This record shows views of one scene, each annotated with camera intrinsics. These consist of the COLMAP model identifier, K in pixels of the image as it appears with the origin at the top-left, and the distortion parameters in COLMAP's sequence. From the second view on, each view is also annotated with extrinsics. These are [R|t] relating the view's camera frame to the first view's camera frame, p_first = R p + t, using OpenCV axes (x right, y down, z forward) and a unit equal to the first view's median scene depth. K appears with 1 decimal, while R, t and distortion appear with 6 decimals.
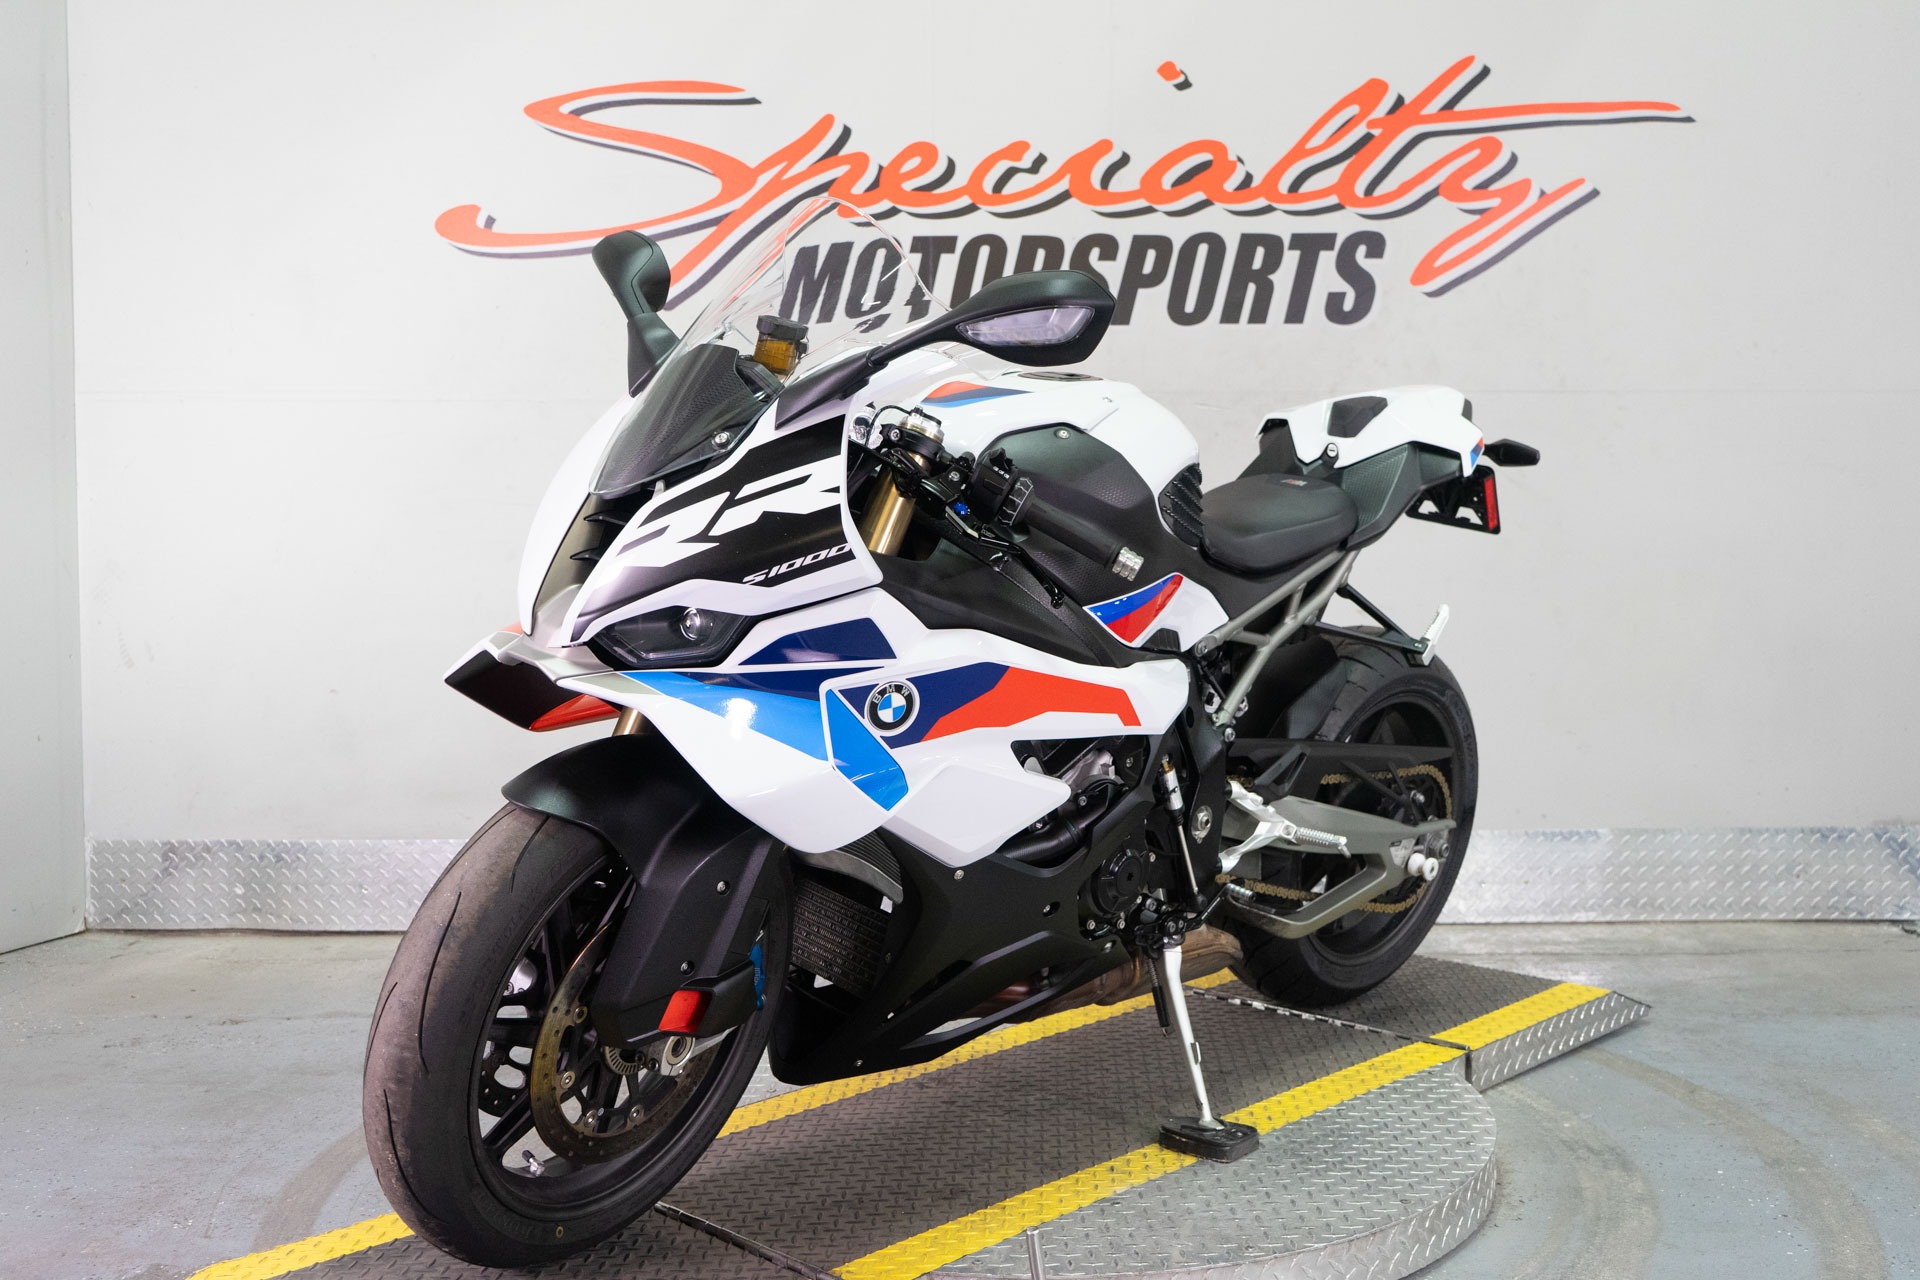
lens RADIAL K [[1909.1, 0, 960.0], [0, 1909.1, 640.0], [0, 0, 1]] dist [0.004609, 0.028261]
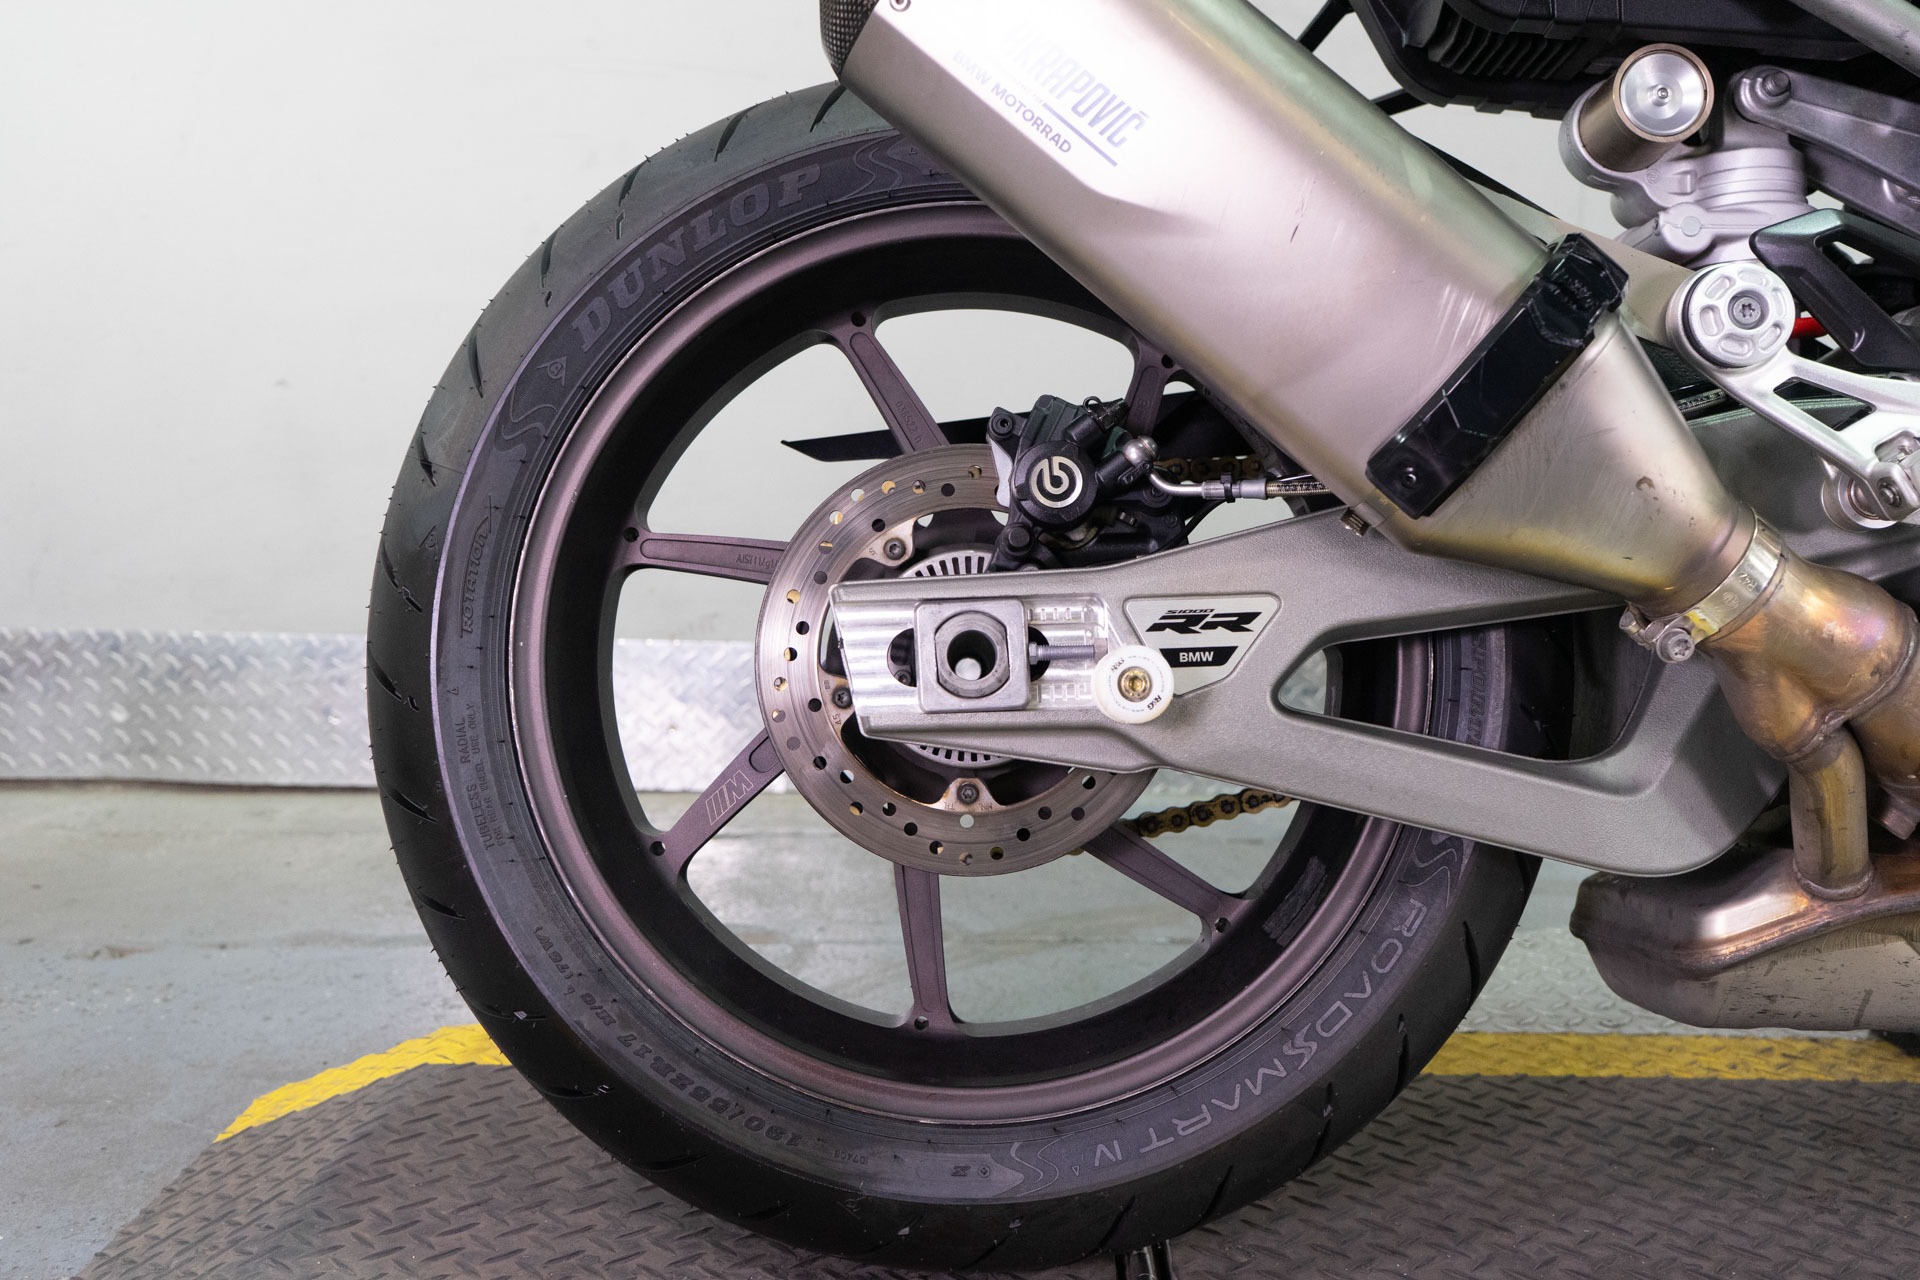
lens RADIAL K [[1868.6, 0, 960.0], [0, 1868.6, 640.0], [0, 0, 1]] dist [0.015818, -0.000012]
pose [[0.997413, 0.020160, 0.068997, -0.155805], [-0.024554, 0.997684, 0.063435, 0.063934], [-0.067559, -0.064965, 0.995598, 0.400647]]
